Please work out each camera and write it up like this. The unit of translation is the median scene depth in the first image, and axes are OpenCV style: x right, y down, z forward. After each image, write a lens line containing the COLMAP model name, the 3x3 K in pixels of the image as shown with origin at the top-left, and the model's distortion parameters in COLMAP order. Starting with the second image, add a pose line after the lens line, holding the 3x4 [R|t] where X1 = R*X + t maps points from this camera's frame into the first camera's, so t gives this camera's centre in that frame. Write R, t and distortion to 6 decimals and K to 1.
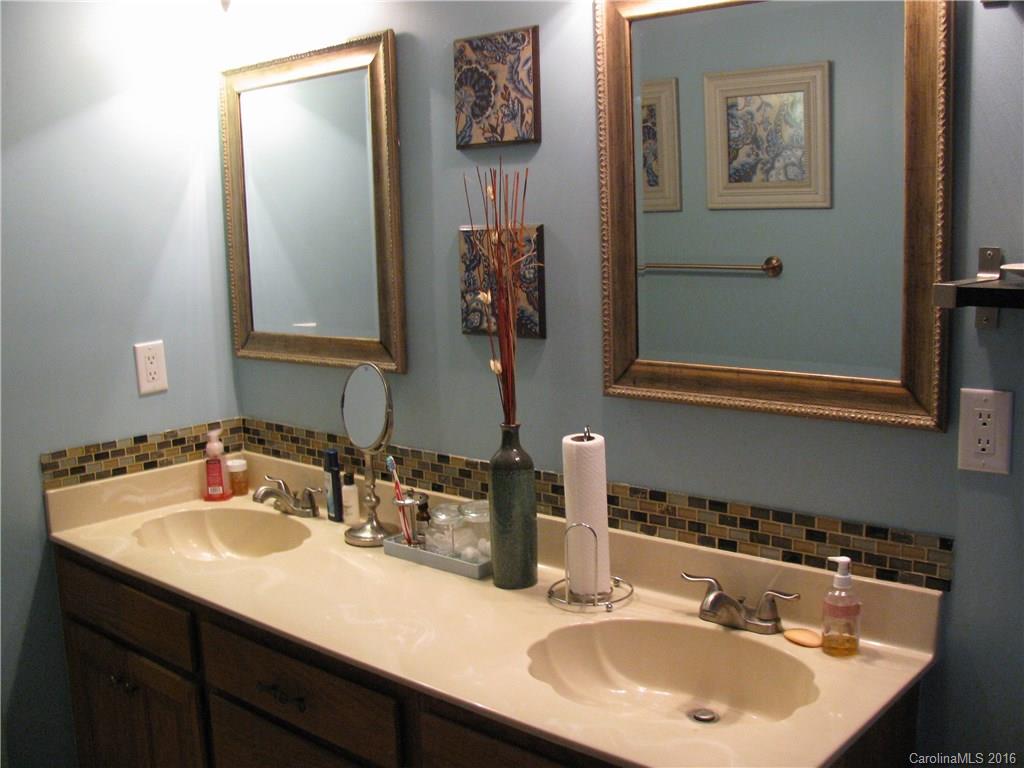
lens RADIAL K [[1069.8, 0, 529.9], [0, 1069.8, 387.3], [0, 0, 1]] dist [-0.226318, 0.319475]
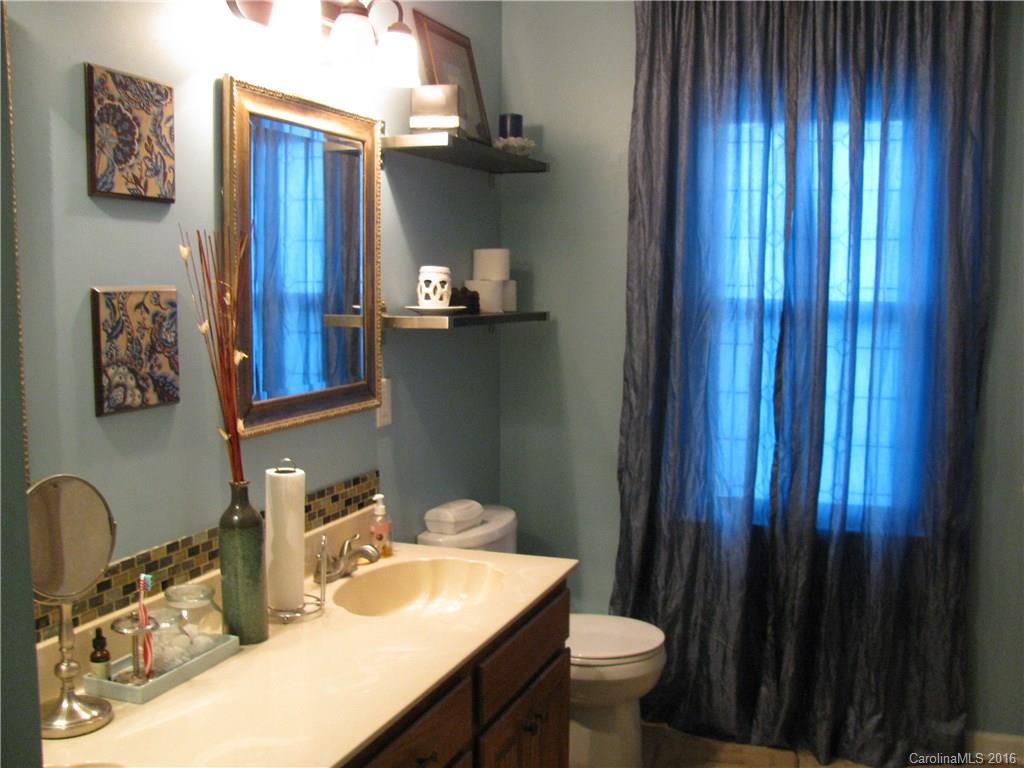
lens RADIAL K [[1069.8, 0, 529.9], [0, 1069.8, 387.3], [0, 0, 1]] dist [-0.226318, 0.319475]
pose [[-0.360653, -0.068034, 0.930215, -0.999634], [0.150784, 0.979964, 0.130133, -0.135964], [-0.920431, 0.187194, -0.343169, 1.030514]]
